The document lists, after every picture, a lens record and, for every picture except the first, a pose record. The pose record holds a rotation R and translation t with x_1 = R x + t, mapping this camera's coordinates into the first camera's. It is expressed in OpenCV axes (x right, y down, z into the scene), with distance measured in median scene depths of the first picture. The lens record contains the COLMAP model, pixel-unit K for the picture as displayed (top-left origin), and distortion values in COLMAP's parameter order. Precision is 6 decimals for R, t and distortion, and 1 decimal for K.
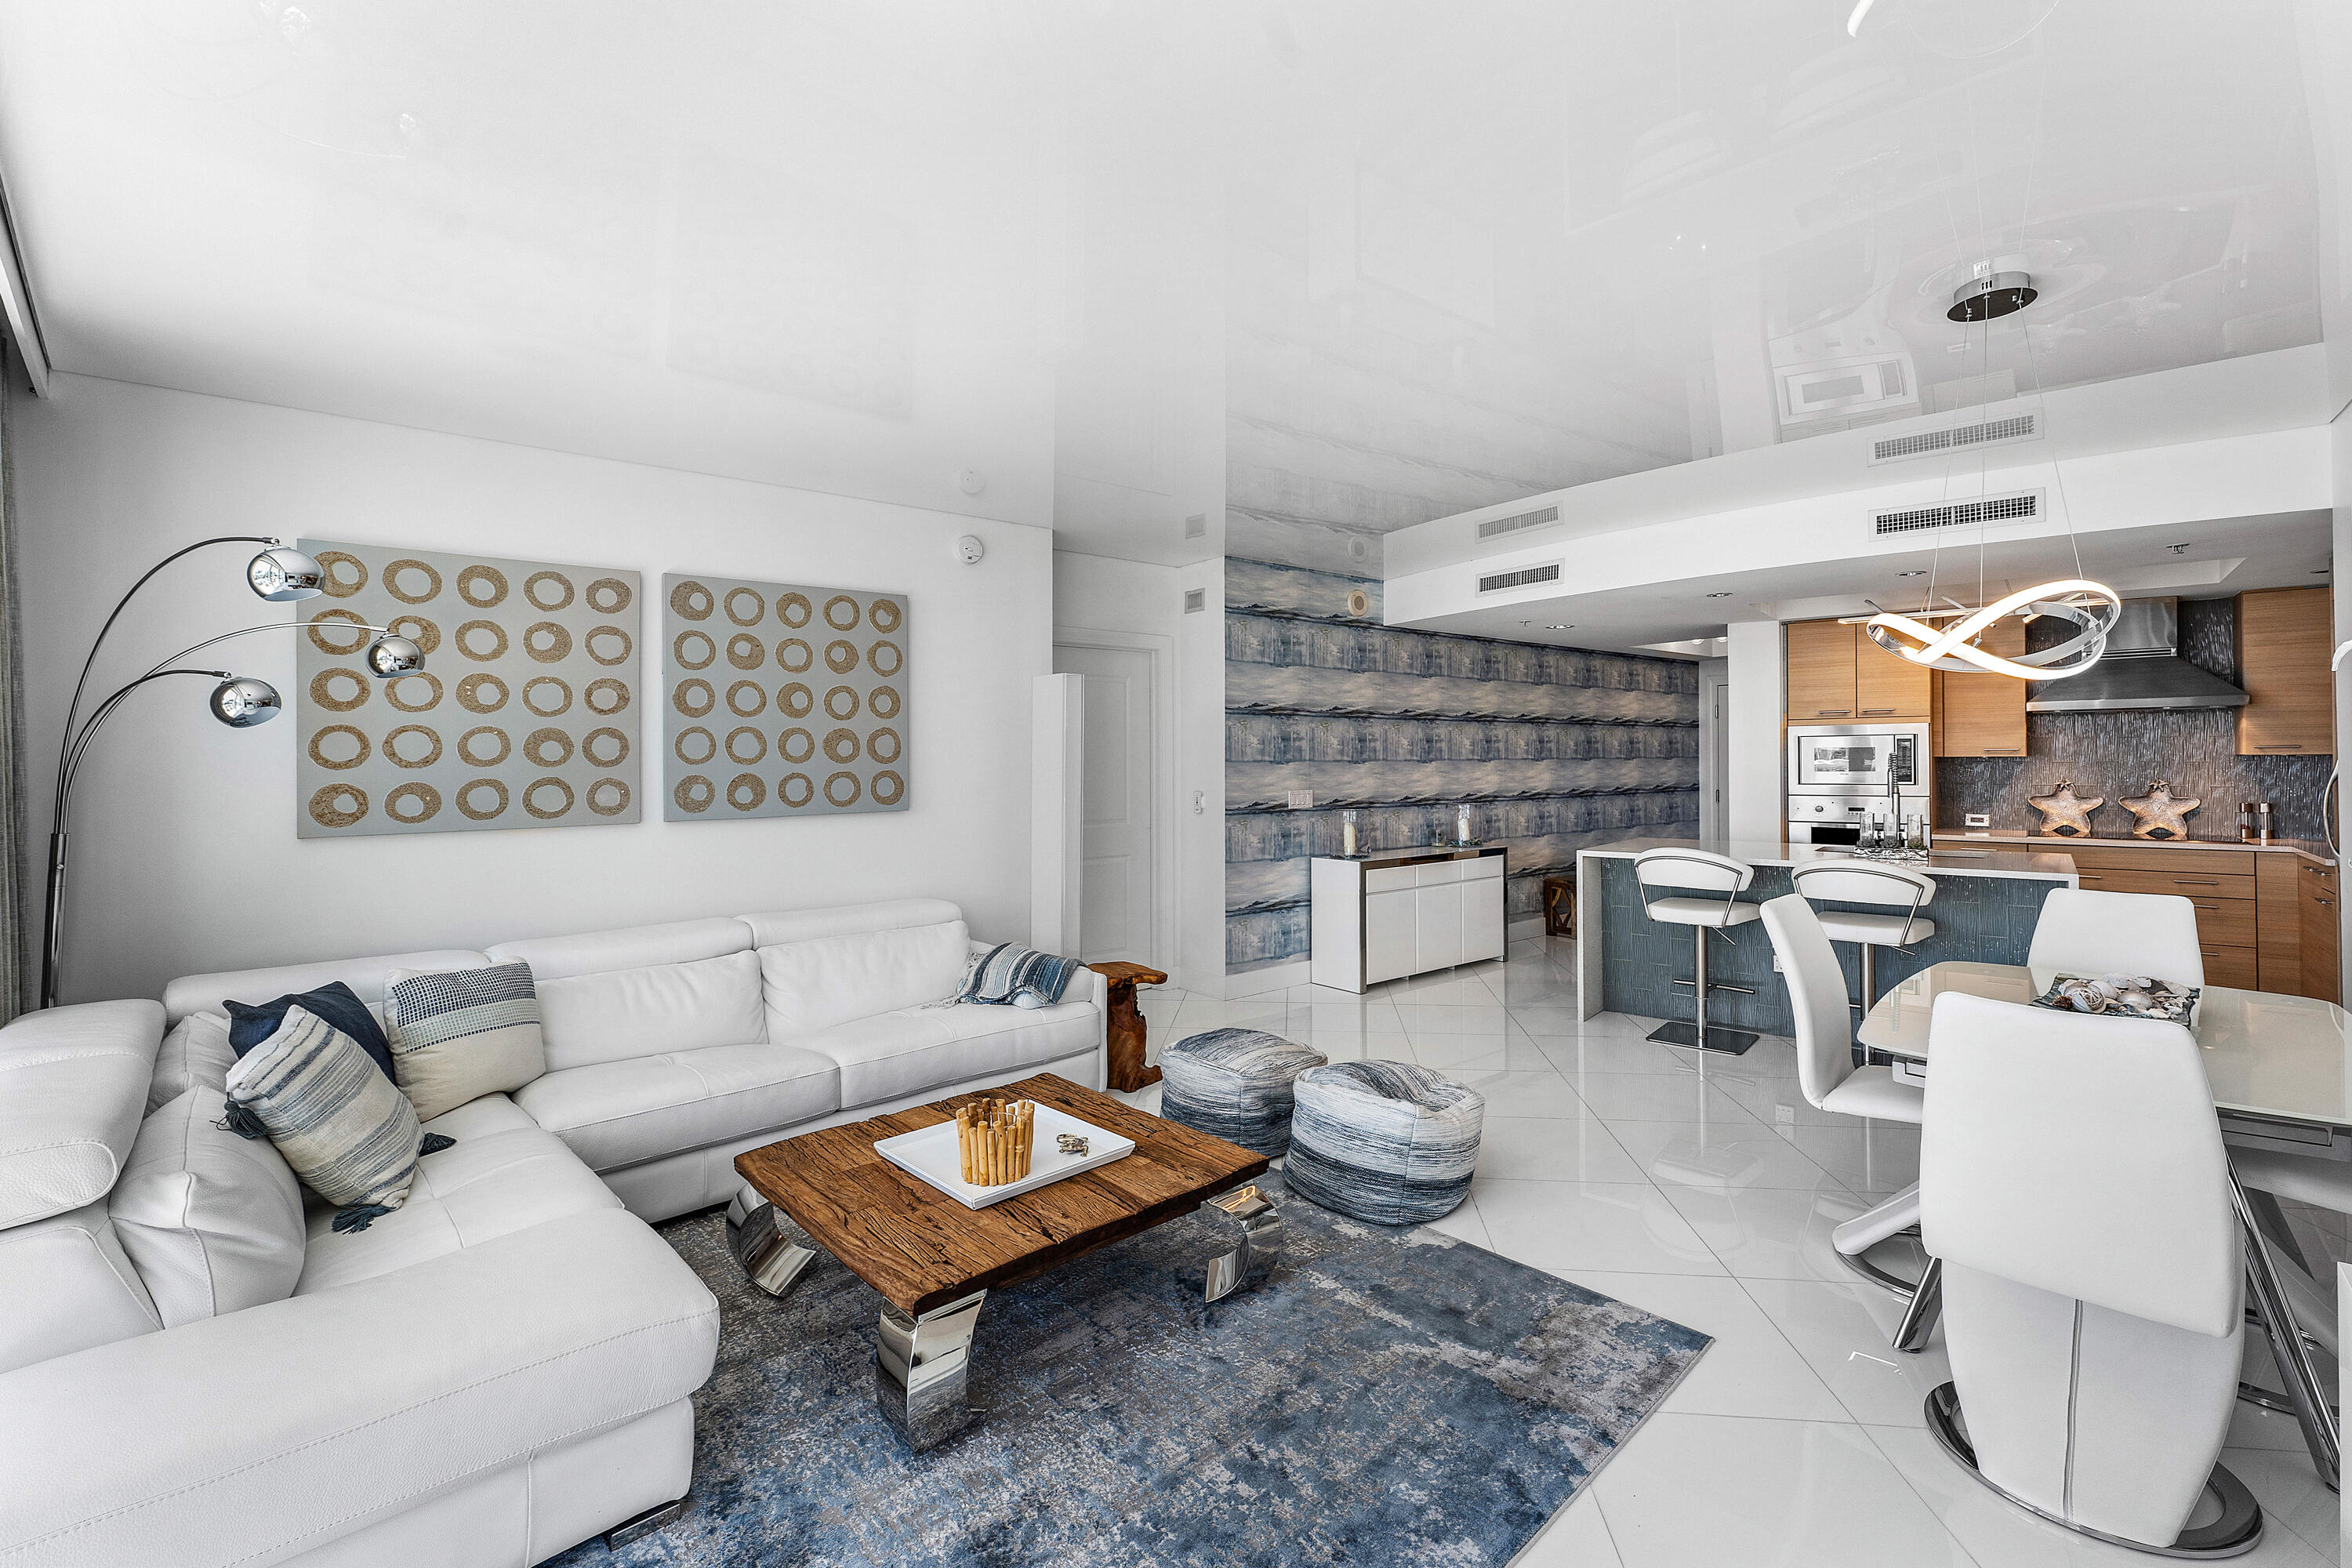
lens RADIAL K [[943.7, 0, 1161.3], [0, 943.7, 755.3], [0, 0, 1]] dist [-0.000715, -0.000168]
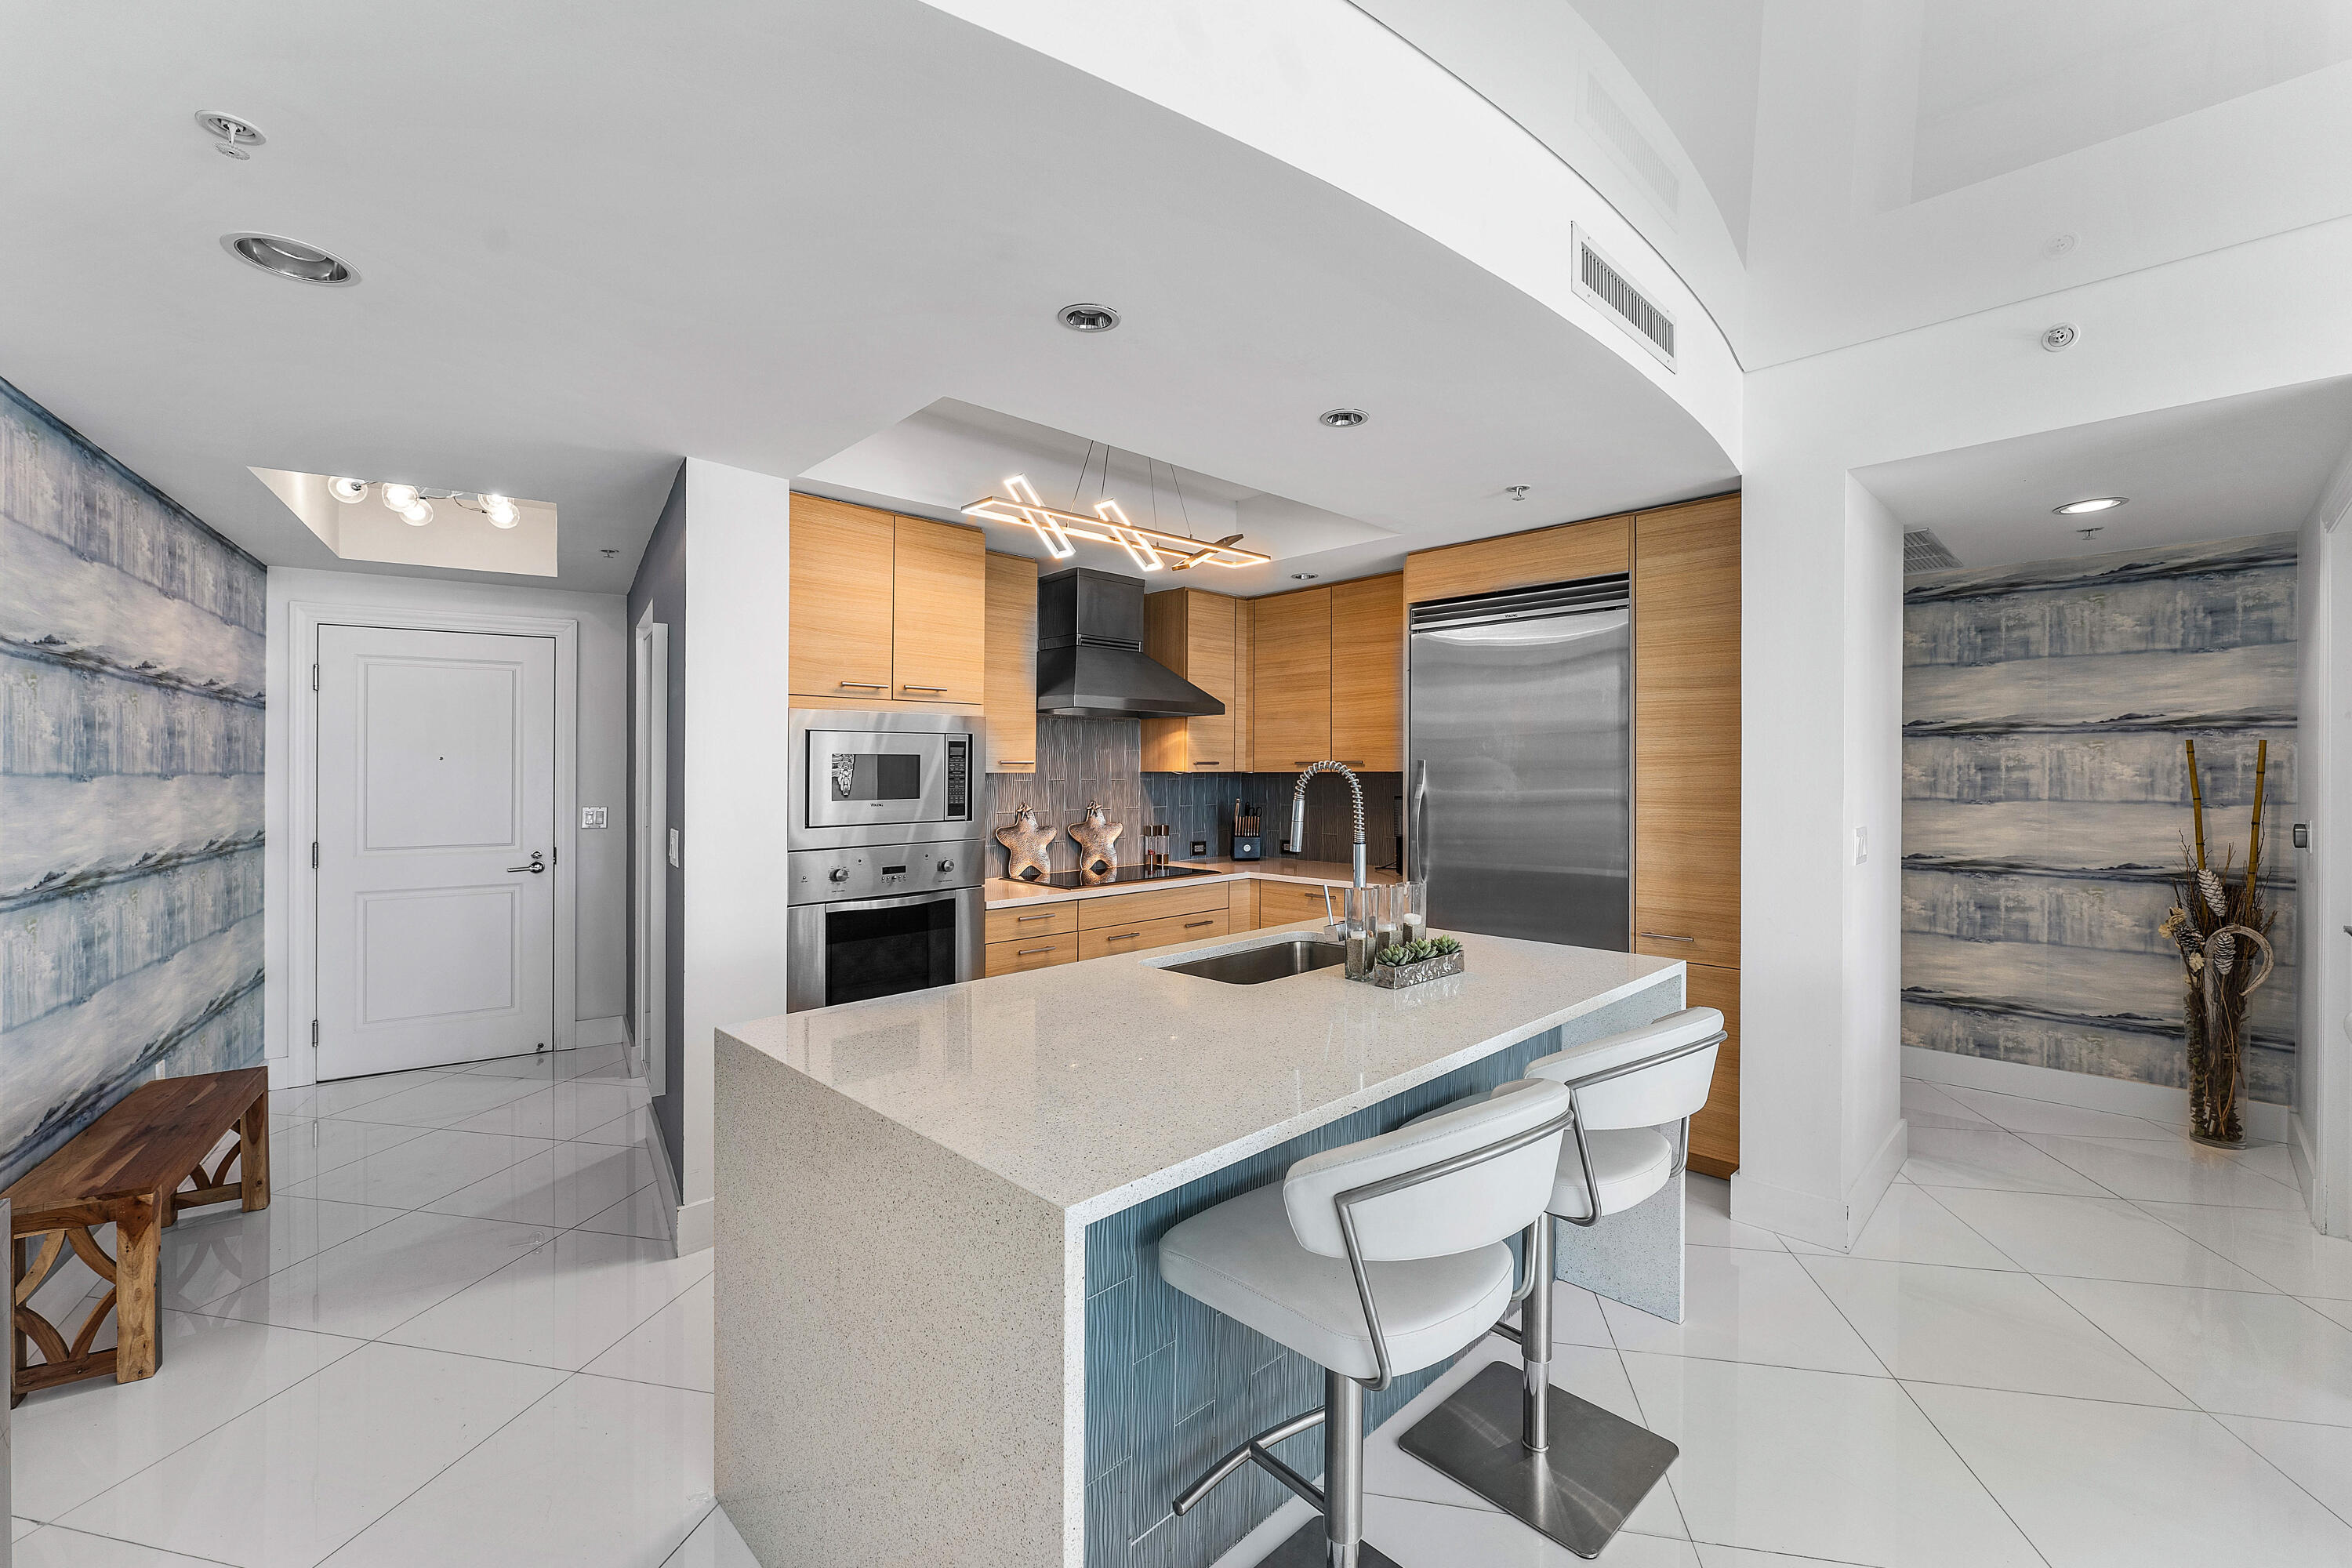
lens RADIAL K [[972.4, 0, 1182.5], [0, 972.4, 766.1], [0, 0, 1]] dist [-0.014430, 0.000206]
pose [[0.045556, 0.011985, 0.998890, 0.210786], [-0.001966, 0.999927, -0.011907, 0.005369], [-0.998960, -0.001421, 0.045576, 0.897671]]
